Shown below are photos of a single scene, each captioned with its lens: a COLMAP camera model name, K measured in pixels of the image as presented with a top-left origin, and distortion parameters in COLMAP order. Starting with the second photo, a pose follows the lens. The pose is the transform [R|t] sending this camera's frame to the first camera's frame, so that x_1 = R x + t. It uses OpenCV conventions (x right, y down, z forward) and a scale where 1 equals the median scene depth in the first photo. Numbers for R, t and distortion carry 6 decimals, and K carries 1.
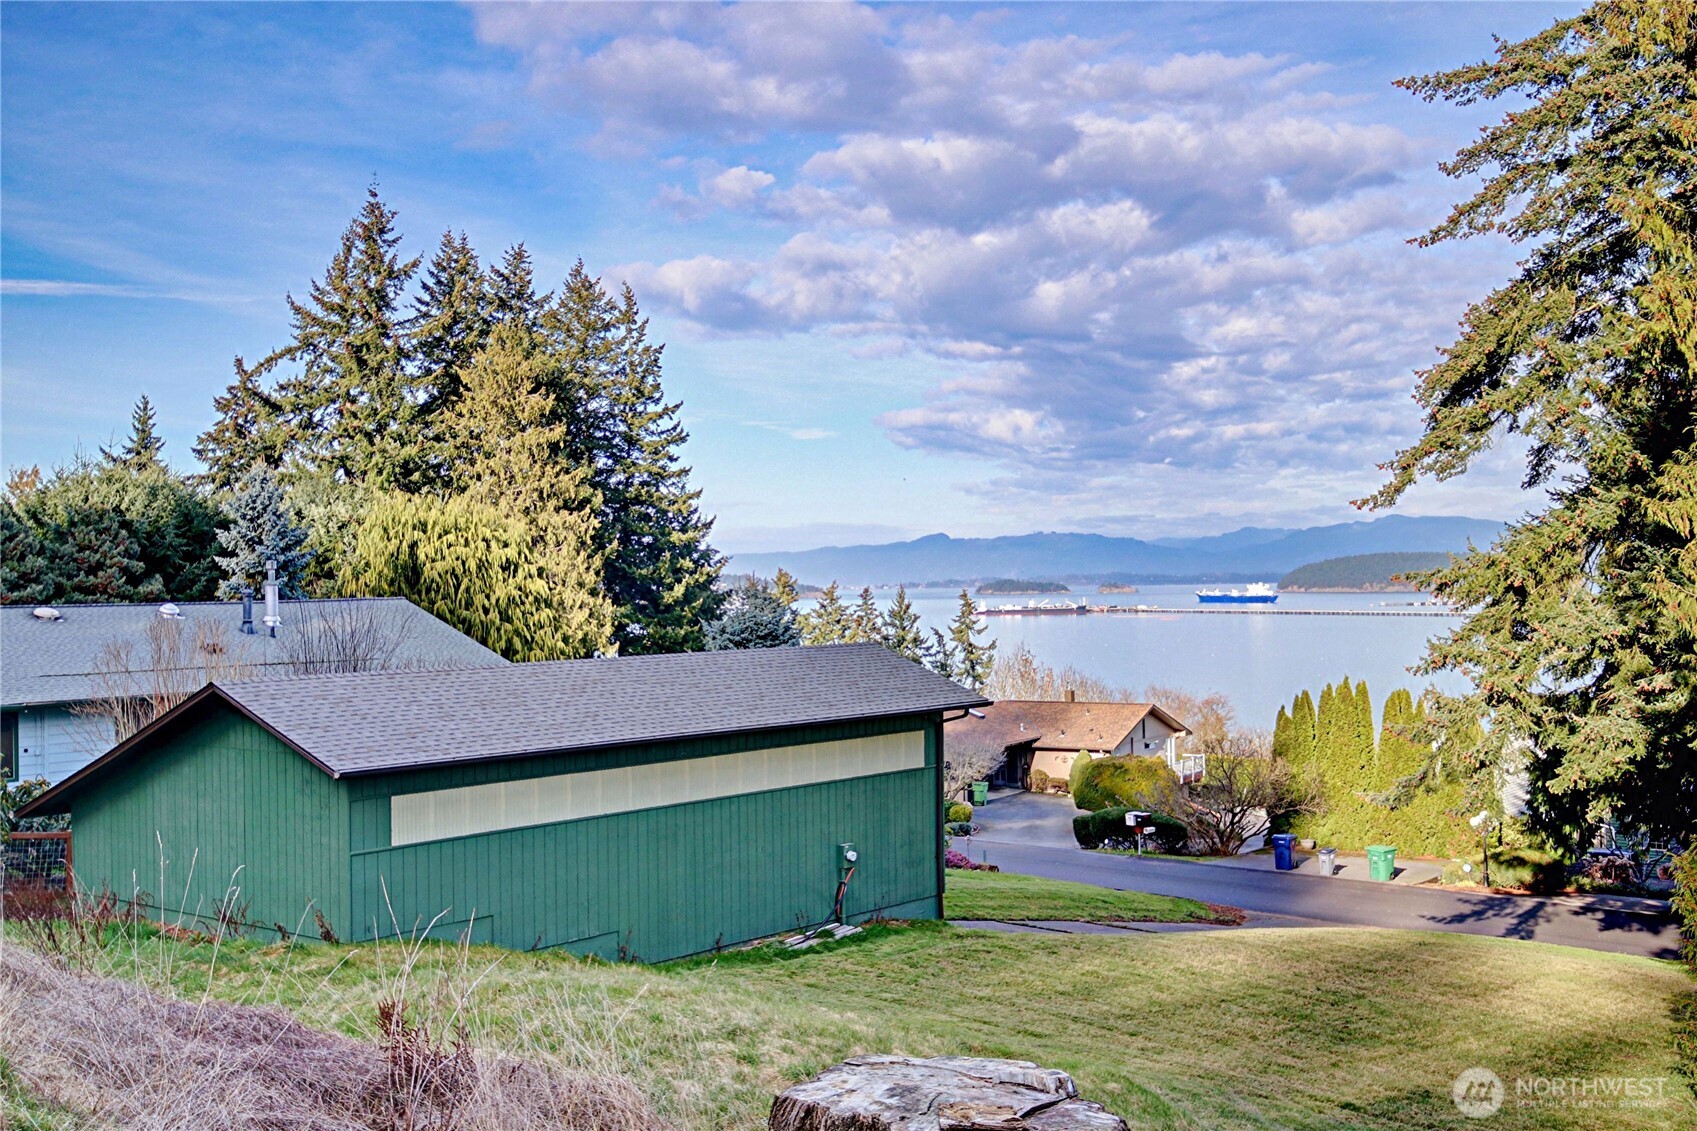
lens RADIAL K [[1785.5, 0, 835.6], [0, 1785.5, 567.1], [0, 0, 1]] dist [0.058233, 0.000000]
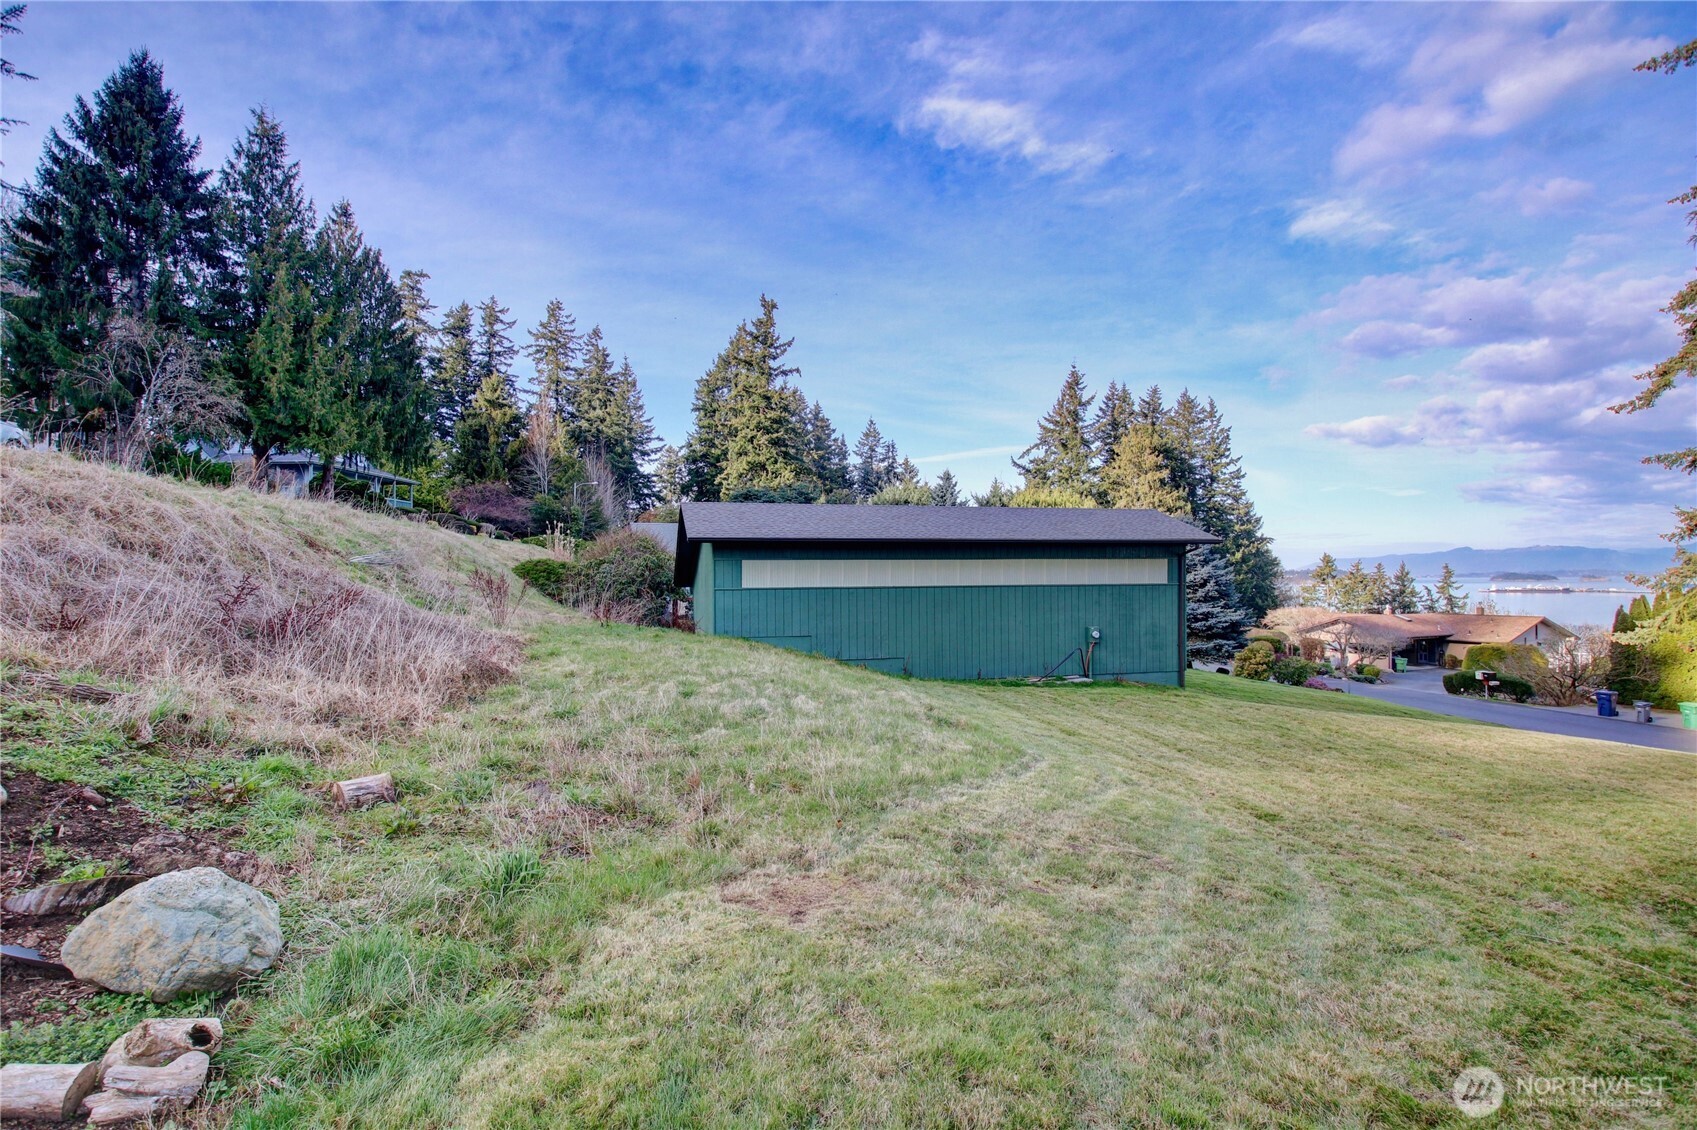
lens RADIAL K [[789.6, 0, 841.8], [0, 789.6, 569.9], [0, 0, 1]] dist [0.006090, -0.017828]
pose [[0.817358, 0.005095, -0.576108, 0.057186], [-0.001903, 0.999979, 0.006143, 0.026555], [0.576127, -0.003925, 0.817351, 0.084038]]
